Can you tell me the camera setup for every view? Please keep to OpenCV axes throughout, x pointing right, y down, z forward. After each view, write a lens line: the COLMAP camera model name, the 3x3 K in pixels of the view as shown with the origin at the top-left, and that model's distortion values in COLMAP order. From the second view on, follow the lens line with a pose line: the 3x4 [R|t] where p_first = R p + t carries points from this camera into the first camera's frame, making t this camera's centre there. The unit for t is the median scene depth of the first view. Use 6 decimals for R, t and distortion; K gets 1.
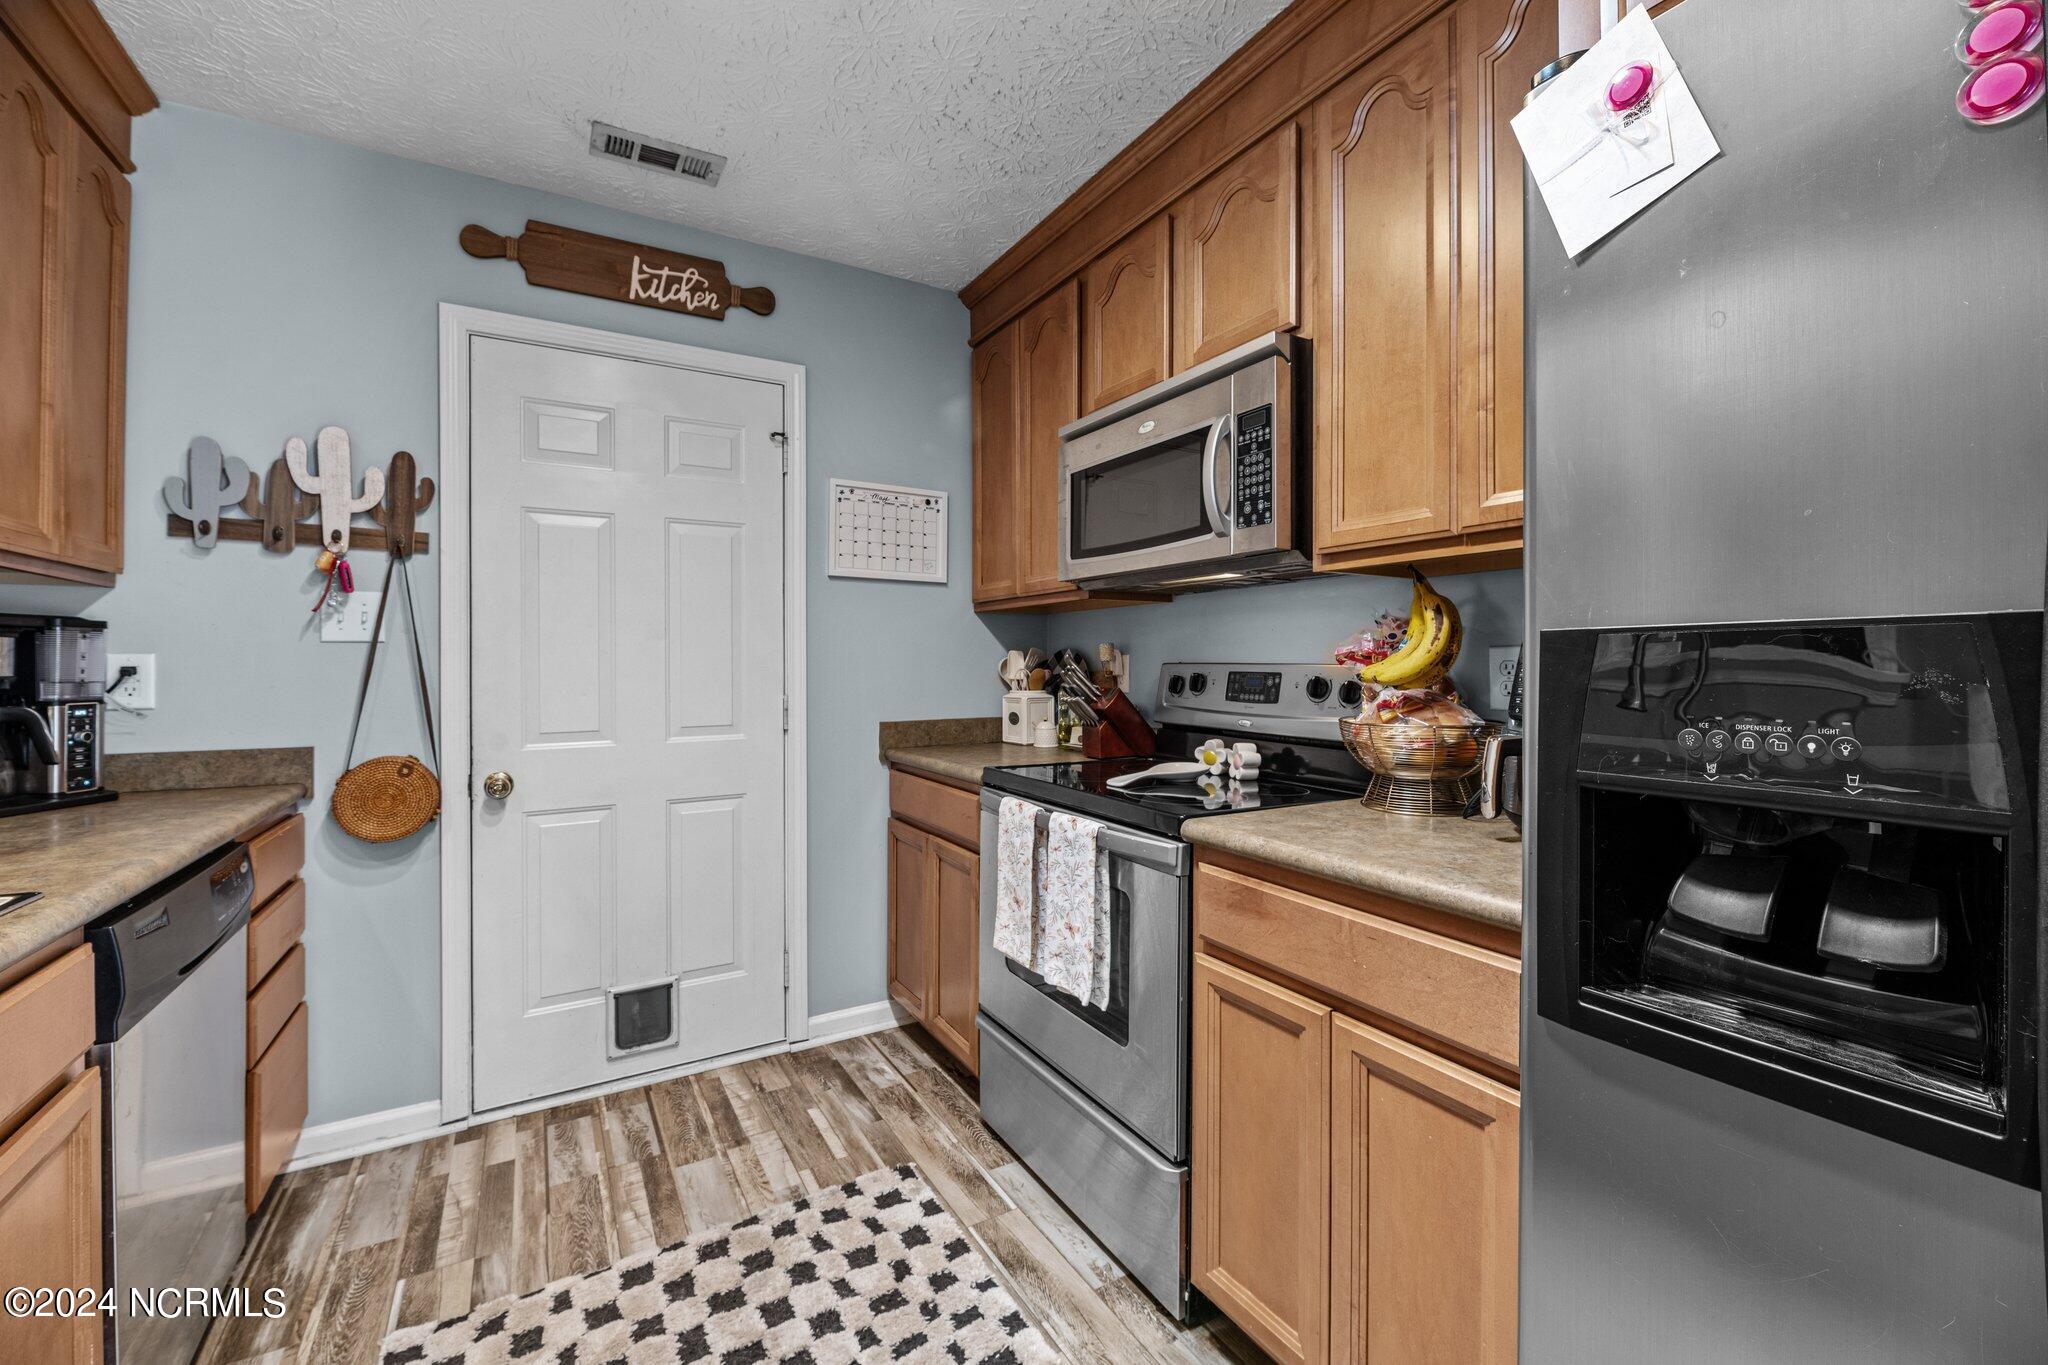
lens RADIAL K [[825.0, 0, 1018.2], [0, 825.0, 664.0], [0, 0, 1]] dist [-0.001916, -0.004333]
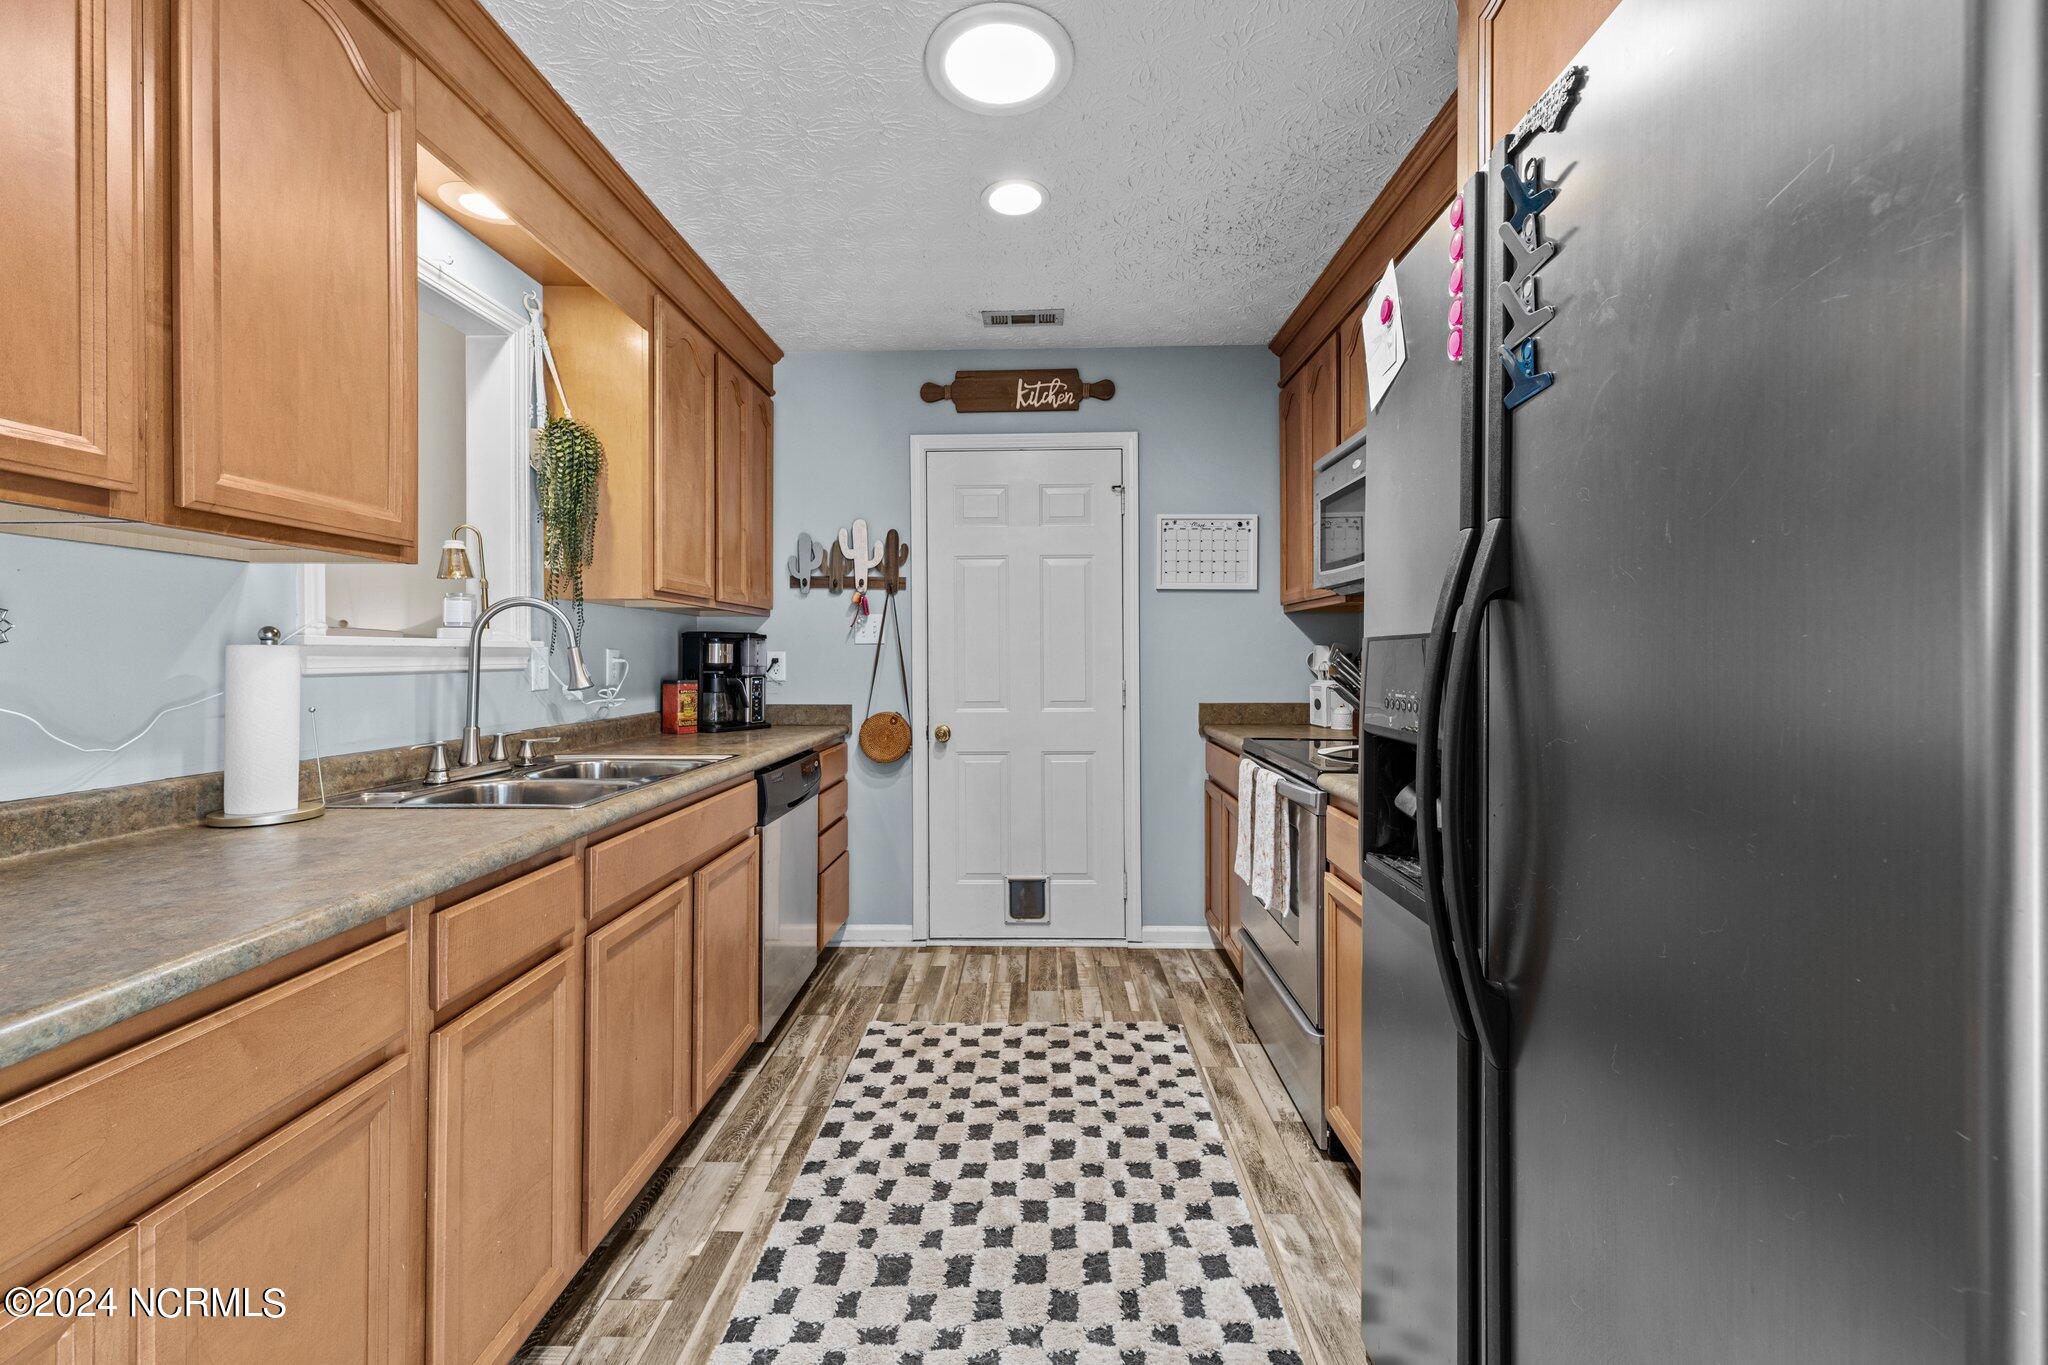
lens RADIAL K [[825.0, 0, 1018.2], [0, 825.0, 664.0], [0, 0, 1]] dist [-0.001916, -0.004333]
pose [[0.849132, 0.005145, -0.528155, 0.355023], [-0.000304, 0.999957, 0.009252, -0.001244], [0.528180, -0.007696, 0.849098, -0.288311]]
